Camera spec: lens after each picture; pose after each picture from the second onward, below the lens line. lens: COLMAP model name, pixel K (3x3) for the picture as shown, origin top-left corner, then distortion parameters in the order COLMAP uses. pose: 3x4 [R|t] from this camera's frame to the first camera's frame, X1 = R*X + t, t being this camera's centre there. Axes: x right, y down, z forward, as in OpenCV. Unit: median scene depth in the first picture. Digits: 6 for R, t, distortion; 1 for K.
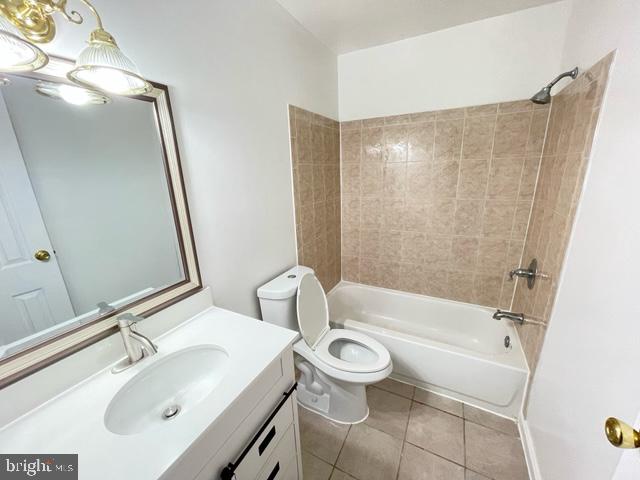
lens RADIAL K [[255.7, 0, 320.0], [0, 255.7, 240.0], [0, 0, 1]] dist [-0.000045, 0.000105]
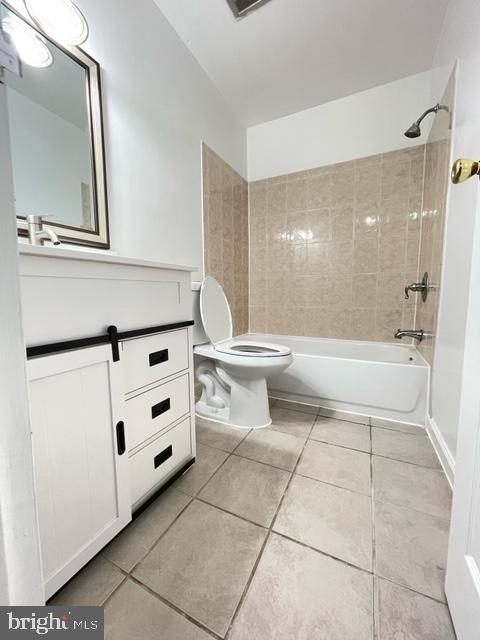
lens RADIAL K [[255.7, 0, 240.0], [0, 255.7, 320.0], [0, 0, 1]] dist [-0.000045, 0.000105]
pose [[0.999567, 0.023570, 0.017623, 0.043238], [-0.019971, 0.983085, -0.182055, 0.420492], [-0.021616, 0.181624, 0.983130, 0.000975]]
